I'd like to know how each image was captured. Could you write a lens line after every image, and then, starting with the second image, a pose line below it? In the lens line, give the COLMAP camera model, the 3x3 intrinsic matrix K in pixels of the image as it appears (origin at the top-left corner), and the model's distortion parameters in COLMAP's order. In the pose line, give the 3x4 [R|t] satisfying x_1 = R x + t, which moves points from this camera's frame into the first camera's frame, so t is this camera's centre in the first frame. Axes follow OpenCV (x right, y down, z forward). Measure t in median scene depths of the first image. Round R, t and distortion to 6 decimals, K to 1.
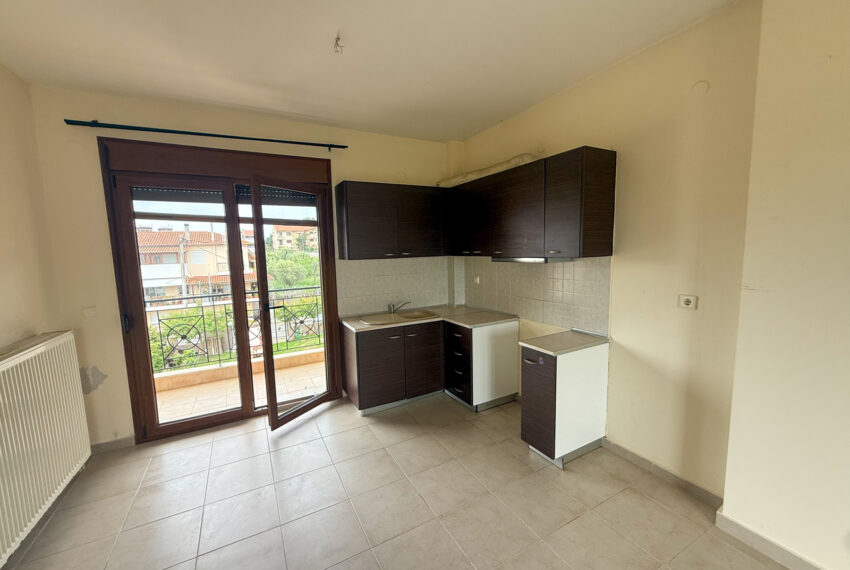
lens RADIAL K [[338.1, 0, 423.3], [0, 338.1, 285.9], [0, 0, 1]] dist [-0.000763, 0.000021]
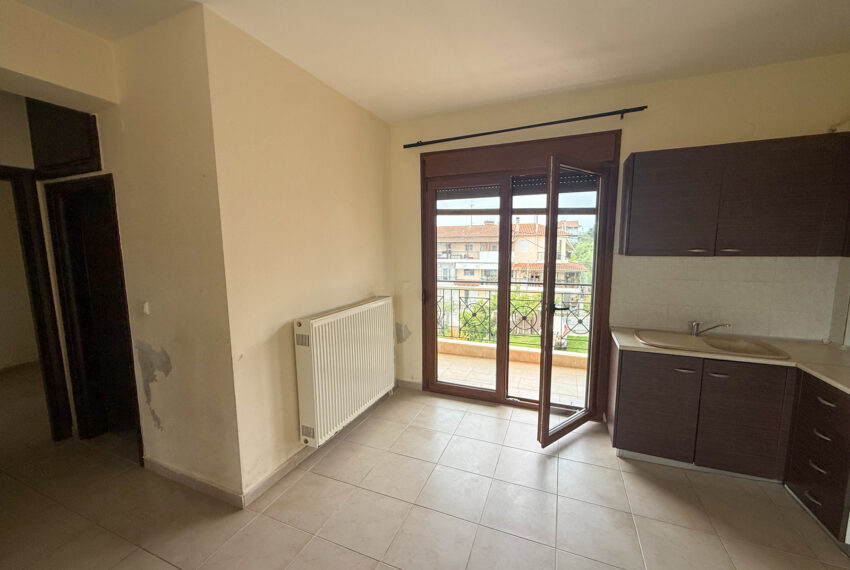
lens RADIAL K [[338.1, 0, 422.7], [0, 338.1, 286.2], [0, 0, 1]] dist [-0.000763, 0.000021]
pose [[0.630654, 0.116091, -0.767332, 0.096871], [-0.094549, 0.992876, 0.072506, -0.020964], [0.770283, 0.026824, 0.637138, 0.156091]]
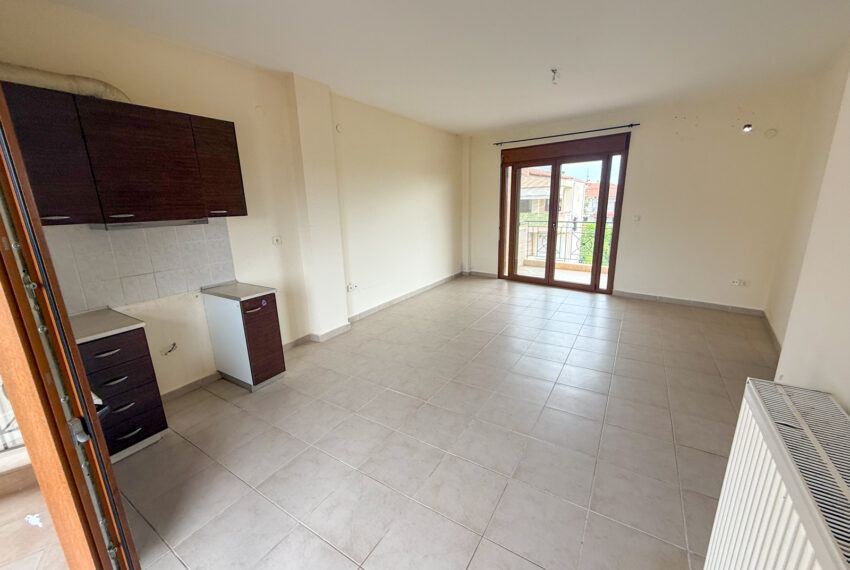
lens RADIAL K [[338.1, 0, 422.7], [0, 338.1, 288.5], [0, 0, 1]] dist [-0.000763, 0.000021]
pose [[-0.487054, -0.179021, 0.854828, -0.754487], [0.135483, 0.951431, 0.276446, -0.066194], [-0.862799, 0.250459, -0.439144, 0.826763]]
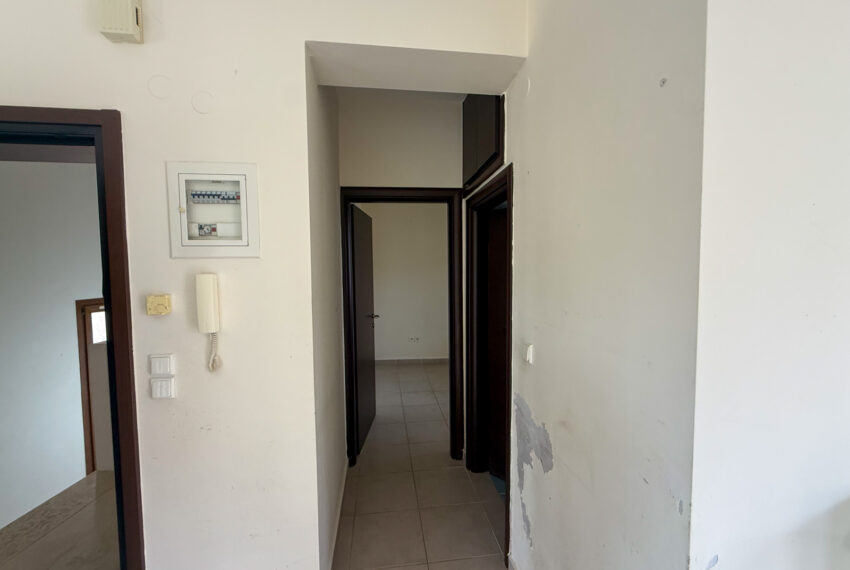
lens RADIAL K [[338.1, 0, 422.5], [0, 338.1, 284.9], [0, 0, 1]] dist [-0.000763, 0.000021]
pose [[-0.360192, 0.077566, -0.929648, -0.351224], [-0.085683, 0.989574, 0.115764, -0.003268], [0.928935, 0.121352, -0.349791, 0.177171]]
